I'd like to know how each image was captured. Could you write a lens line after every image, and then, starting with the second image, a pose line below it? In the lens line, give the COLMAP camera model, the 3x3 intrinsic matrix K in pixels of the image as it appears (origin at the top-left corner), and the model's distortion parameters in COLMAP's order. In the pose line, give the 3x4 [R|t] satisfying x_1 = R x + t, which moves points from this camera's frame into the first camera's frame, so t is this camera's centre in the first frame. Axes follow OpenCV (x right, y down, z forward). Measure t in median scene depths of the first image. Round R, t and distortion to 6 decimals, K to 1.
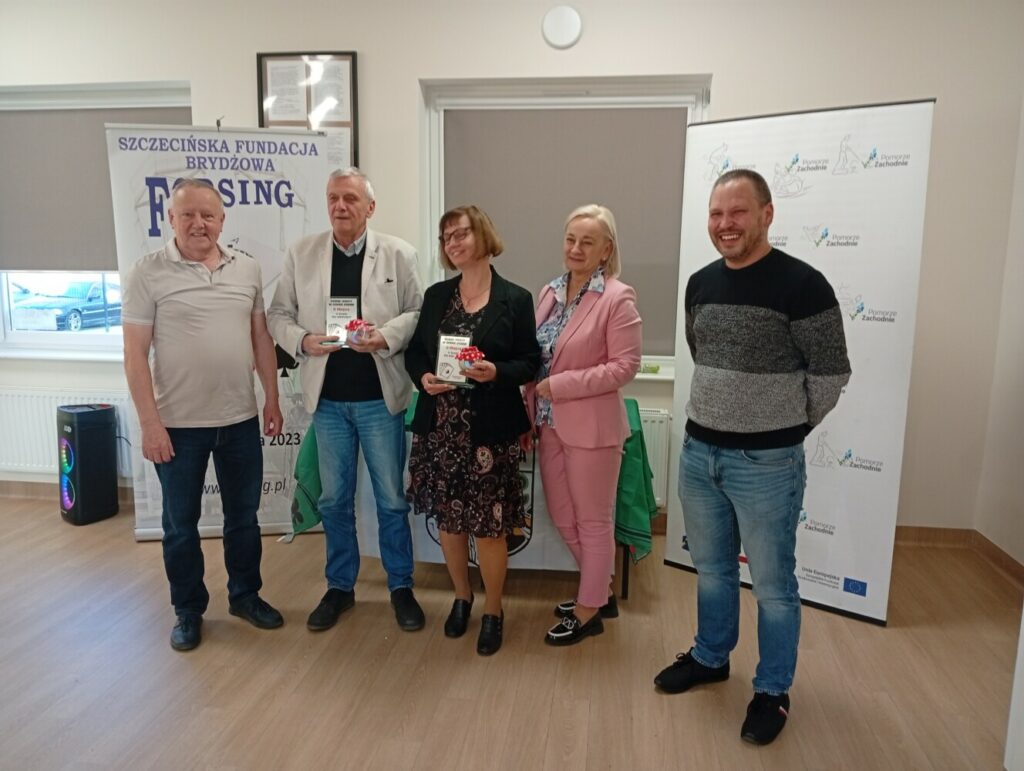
lens RADIAL K [[802.0, 0, 517.0], [0, 802.0, 386.8], [0, 0, 1]] dist [0.038844, -0.105838]
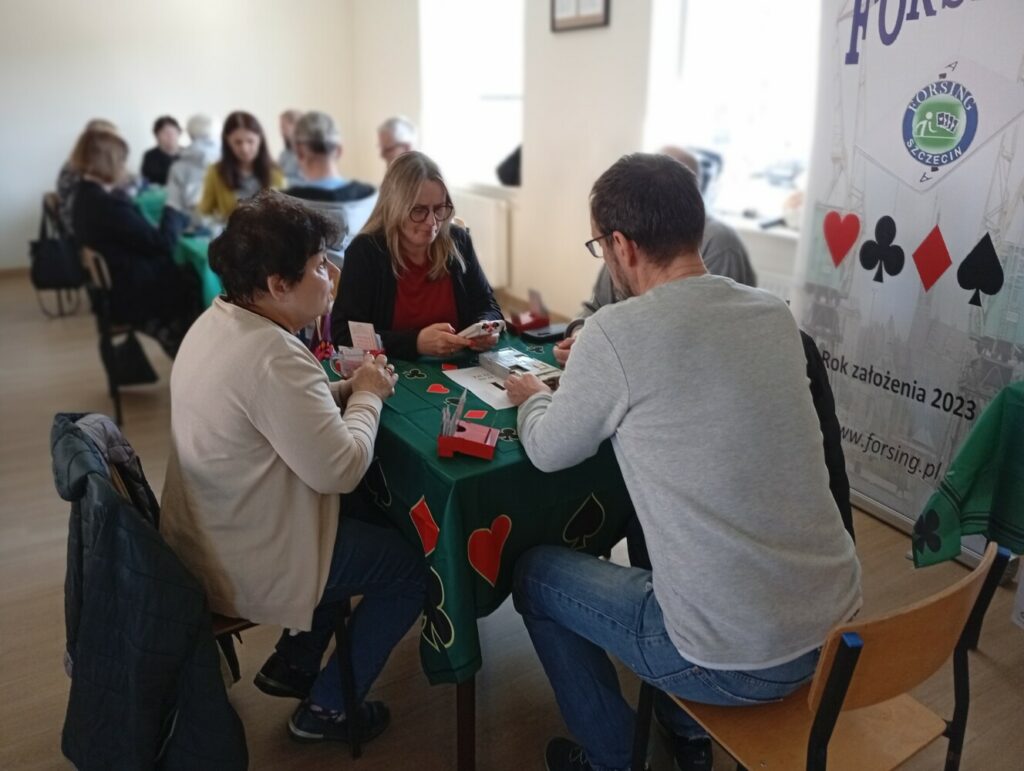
lens RADIAL K [[802.0, 0, 512.2], [0, 802.0, 392.4], [0, 0, 1]] dist [0.038844, -0.105838]
pose [[0.274836, 0.318000, -0.907381, 0.188719], [-0.162357, 0.945521, 0.282190, -0.067040], [0.947684, 0.069764, 0.311493, 0.530070]]
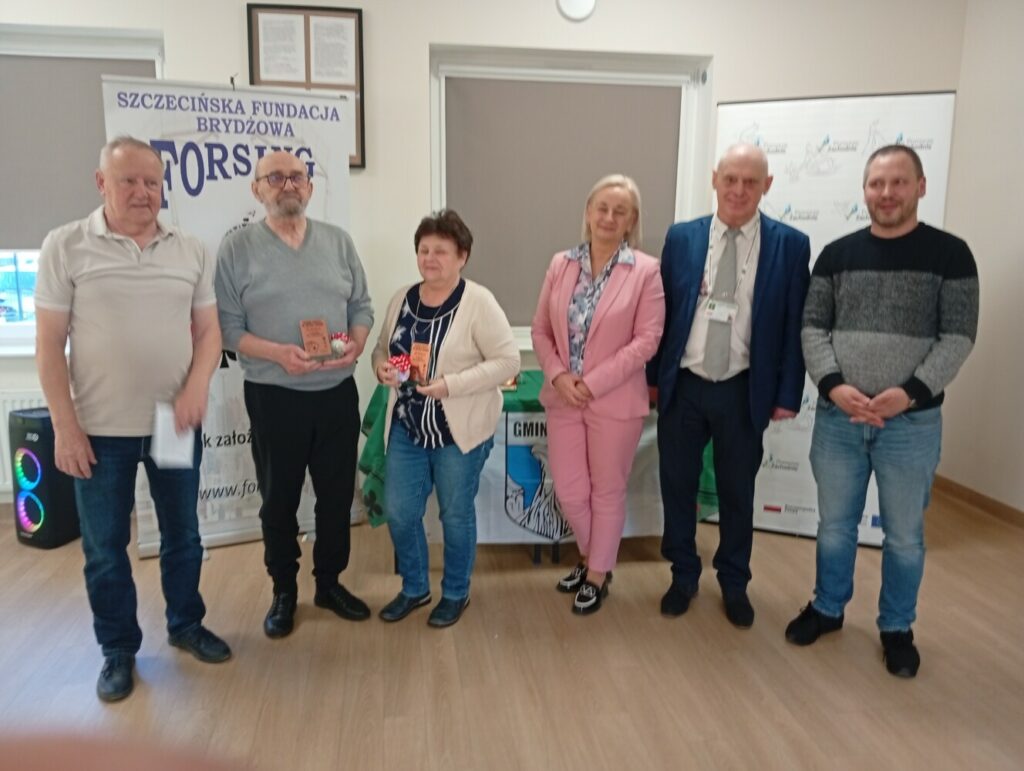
lens RADIAL K [[802.0, 0, 519.7], [0, 802.0, 382.5], [0, 0, 1]] dist [0.038844, -0.105838]
pose [[0.959471, -0.055057, 0.276377, -0.330295], [0.047533, 0.998296, 0.033855, -0.009496], [-0.277770, -0.019346, 0.960453, 0.051134]]
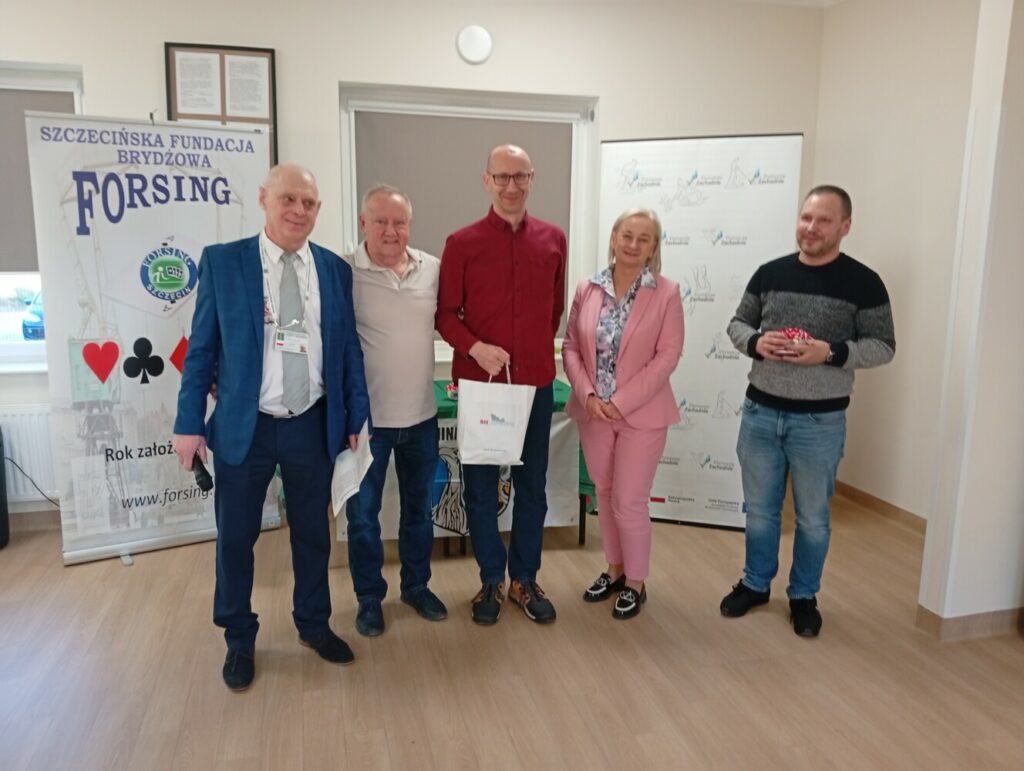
lens RADIAL K [[802.0, 0, 530.7], [0, 802.0, 375.2], [0, 0, 1]] dist [0.038844, -0.105838]
pose [[0.922449, -0.066007, 0.380435, -0.338685], [0.064140, 0.997786, 0.017599, -0.008395], [-0.380755, 0.008167, 0.924640, -0.051639]]
